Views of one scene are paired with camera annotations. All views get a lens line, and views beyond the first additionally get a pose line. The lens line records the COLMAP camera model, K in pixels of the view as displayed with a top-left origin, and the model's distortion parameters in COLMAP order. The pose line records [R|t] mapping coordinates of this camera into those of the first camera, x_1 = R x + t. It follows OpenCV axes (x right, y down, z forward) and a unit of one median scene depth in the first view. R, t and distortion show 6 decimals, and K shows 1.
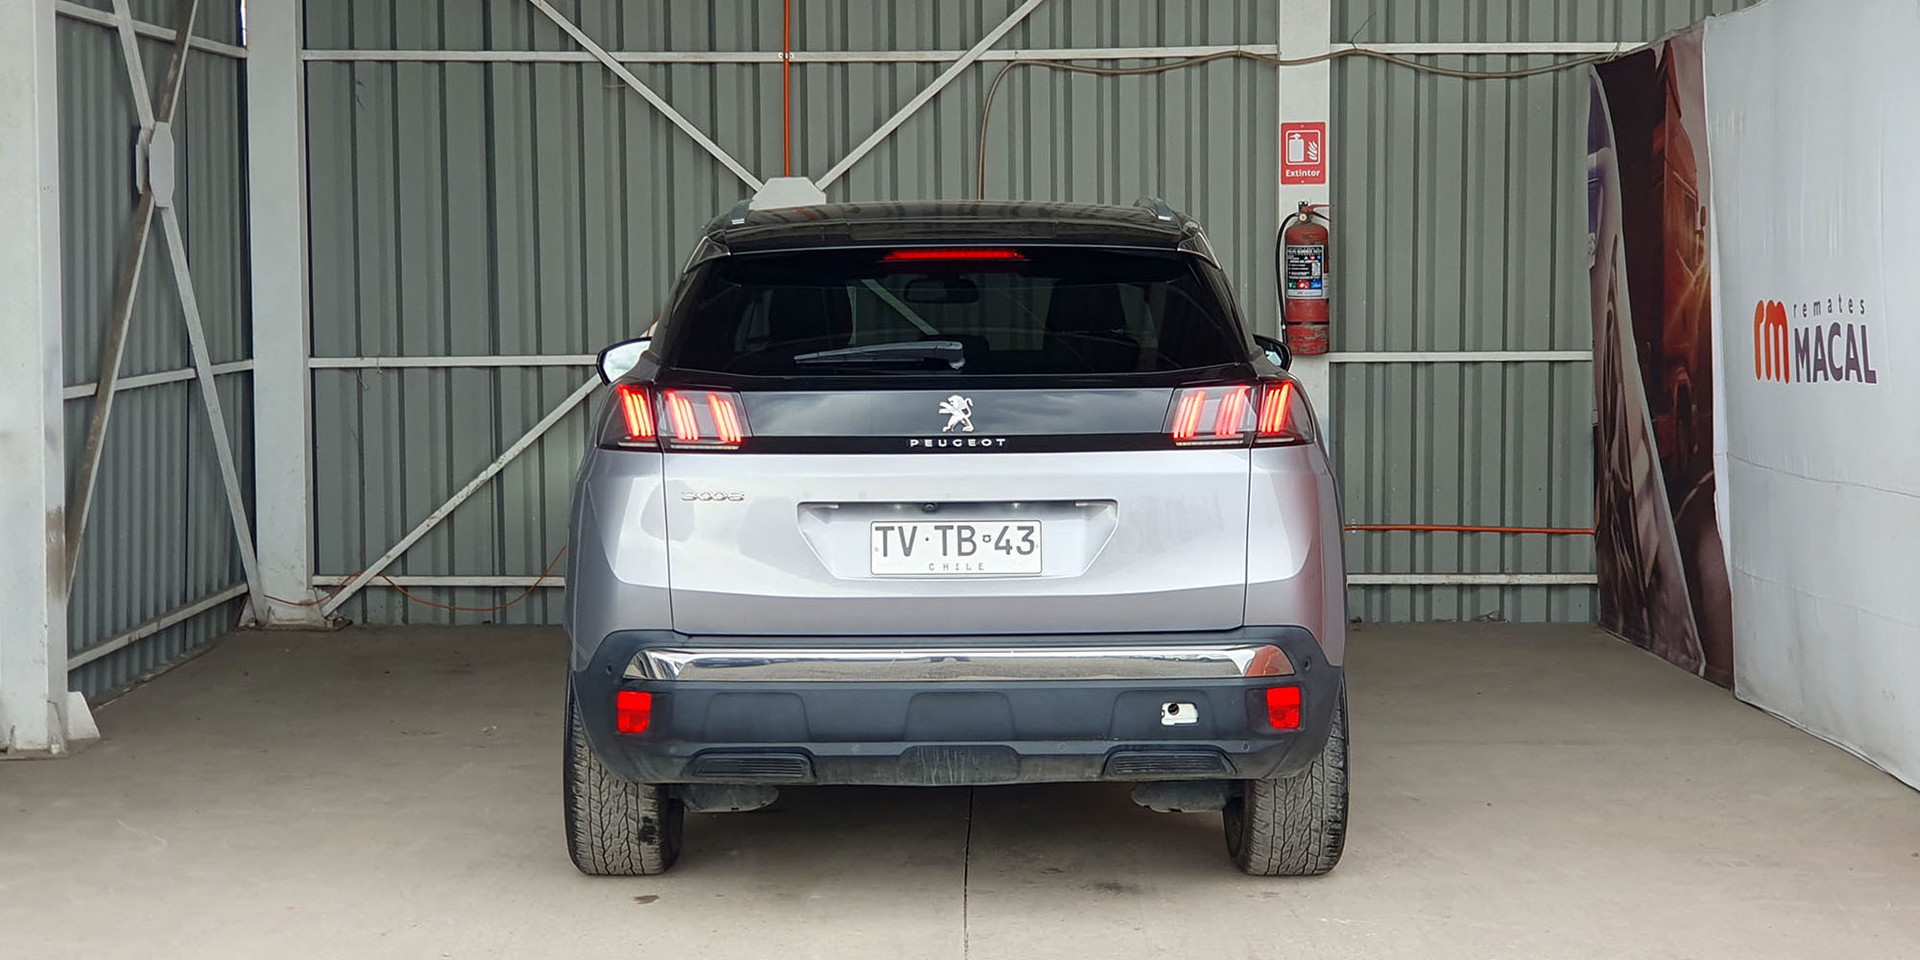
lens RADIAL K [[3051.0, 0, 957.2], [0, 3051.0, 446.9], [0, 0, 1]] dist [0.295904, -1.820941]
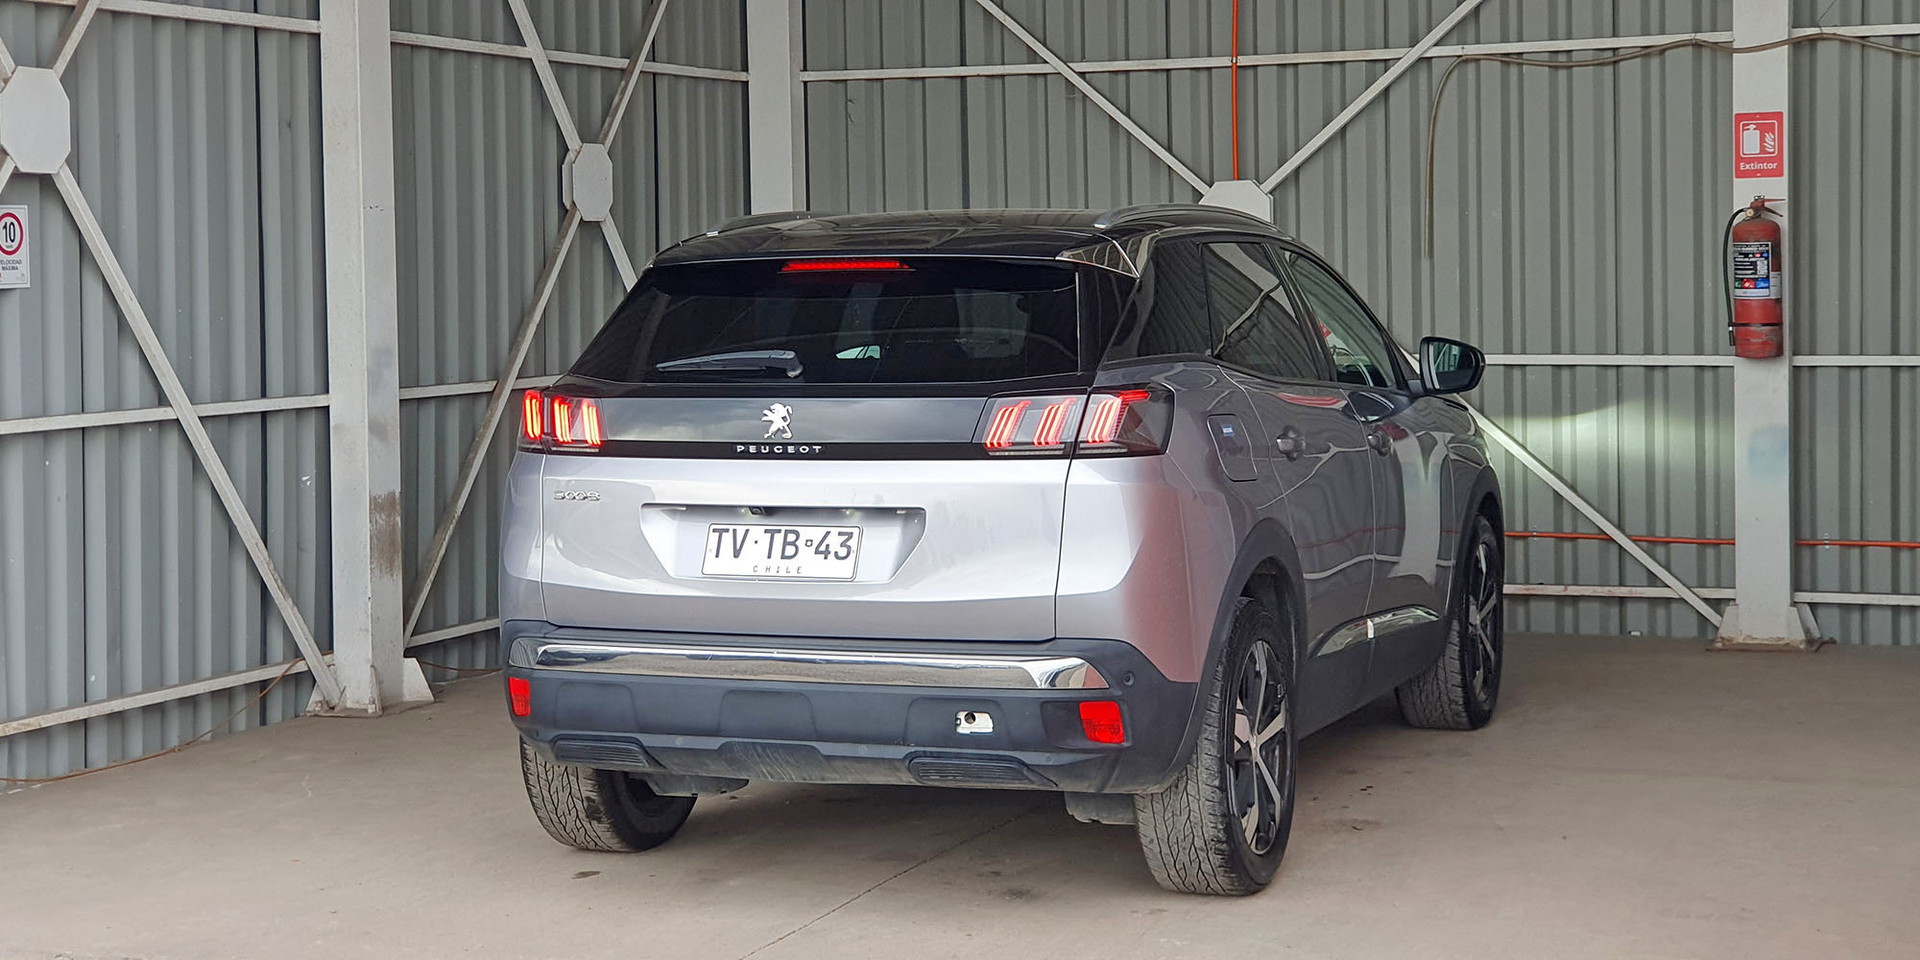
lens RADIAL K [[3017.4, 0, 951.7], [0, 3017.4, 418.5], [0, 0, 1]] dist [0.254754, -1.934971]
pose [[0.930095, 0.011592, -0.367136, 0.226783], [-0.013917, 0.999896, -0.003684, -0.004638], [0.367055, 0.008536, 0.930160, 0.039235]]
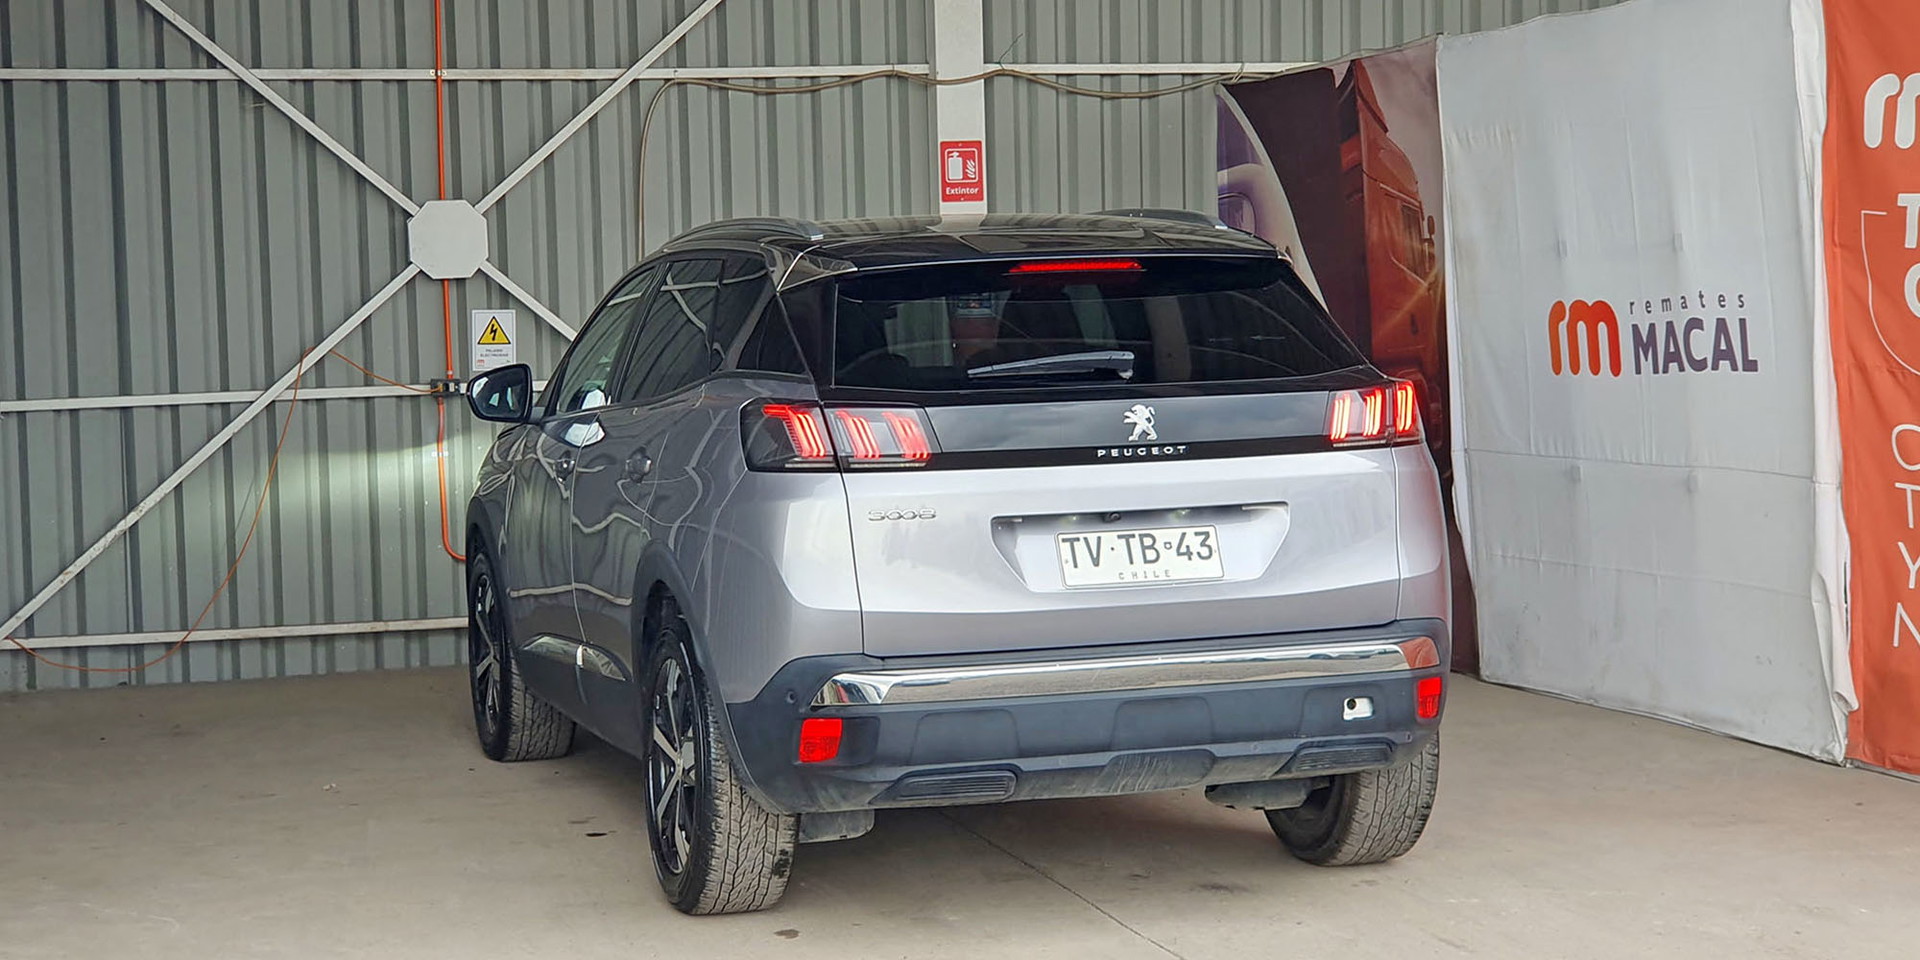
lens RADIAL K [[3105.4, 0, 957.7], [0, 3105.4, 419.3], [0, 0, 1]] dist [0.316934, -1.853475]
pose [[0.957324, -0.032843, 0.287145, -0.186607], [0.038269, 0.999179, -0.013301, -0.000320], [-0.286472, 0.023722, 0.957795, 0.018201]]
